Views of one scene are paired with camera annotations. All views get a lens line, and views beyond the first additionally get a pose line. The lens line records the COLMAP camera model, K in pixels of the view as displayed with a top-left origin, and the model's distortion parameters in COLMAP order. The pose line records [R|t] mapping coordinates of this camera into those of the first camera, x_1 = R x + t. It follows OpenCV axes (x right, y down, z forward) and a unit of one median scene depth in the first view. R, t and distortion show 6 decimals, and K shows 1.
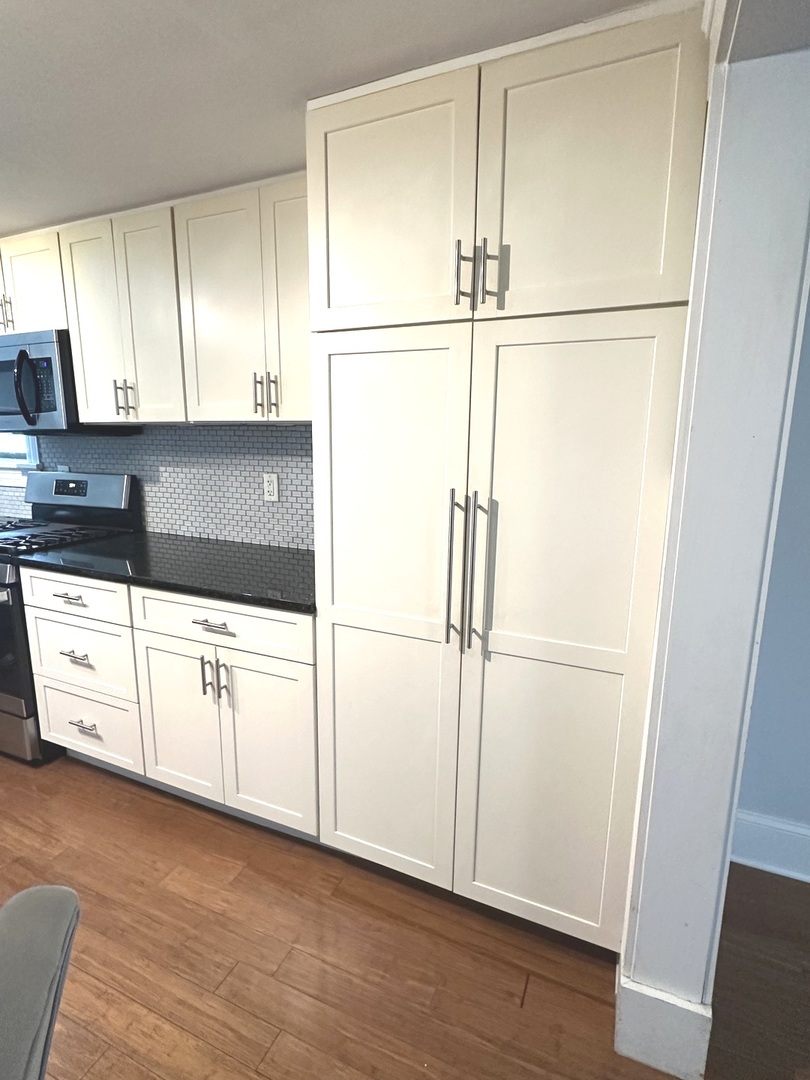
lens RADIAL K [[546.8, 0, 405.0], [0, 546.8, 540.0], [0, 0, 1]] dist [-0.002012, -0.000792]
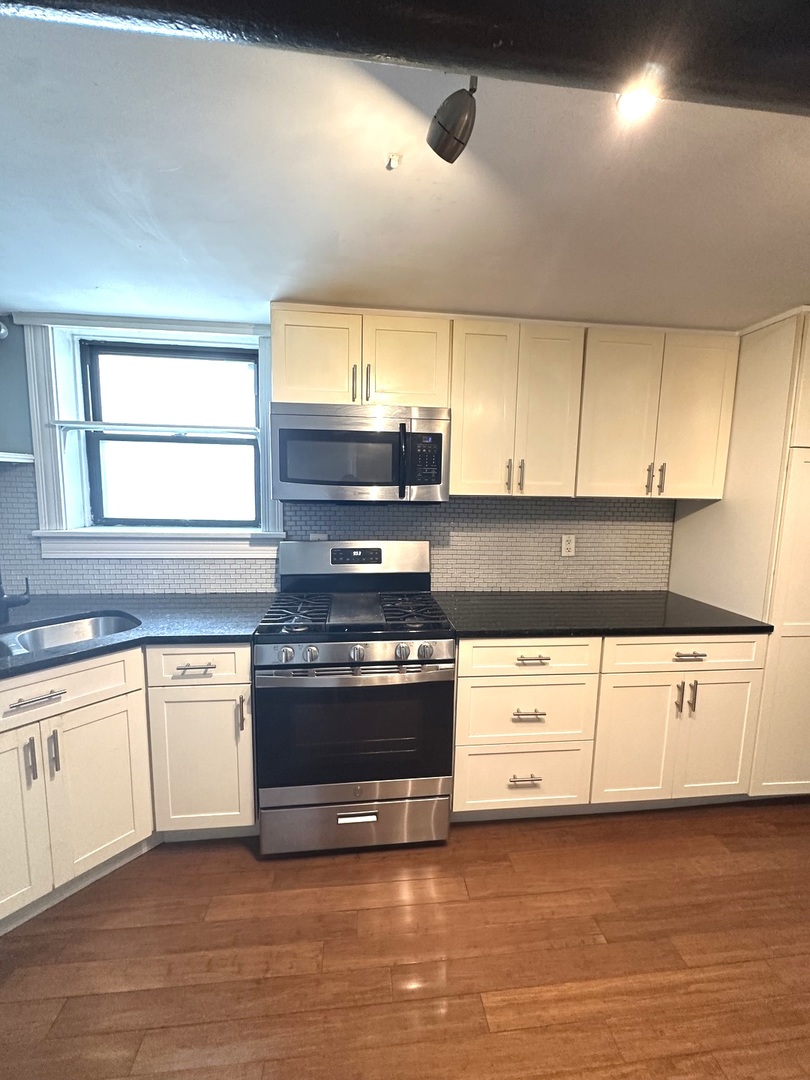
lens RADIAL K [[430.9, 0, 405.0], [0, 430.9, 540.0], [0, 0, 1]] dist [-0.003646, 0.000441]
pose [[0.864656, -0.050618, 0.499808, -1.158124], [0.082375, 0.995730, -0.041665, -0.106036], [-0.495565, 0.077198, 0.865134, 0.347240]]
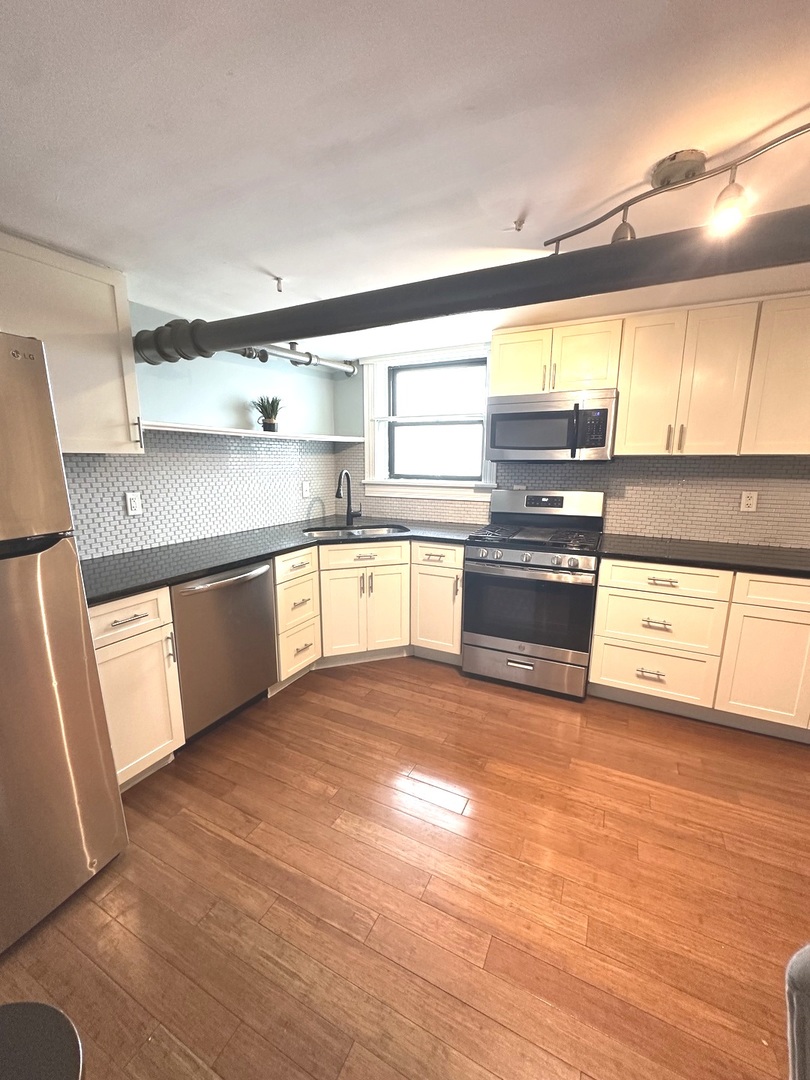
lens RADIAL K [[430.9, 0, 405.0], [0, 430.9, 540.0], [0, 0, 1]] dist [-0.003646, 0.000441]
pose [[0.998751, 0.003590, -0.049829, -1.136230], [-0.003558, 0.999993, 0.000731, 0.002636], [0.049832, -0.000553, 0.998757, -0.128022]]
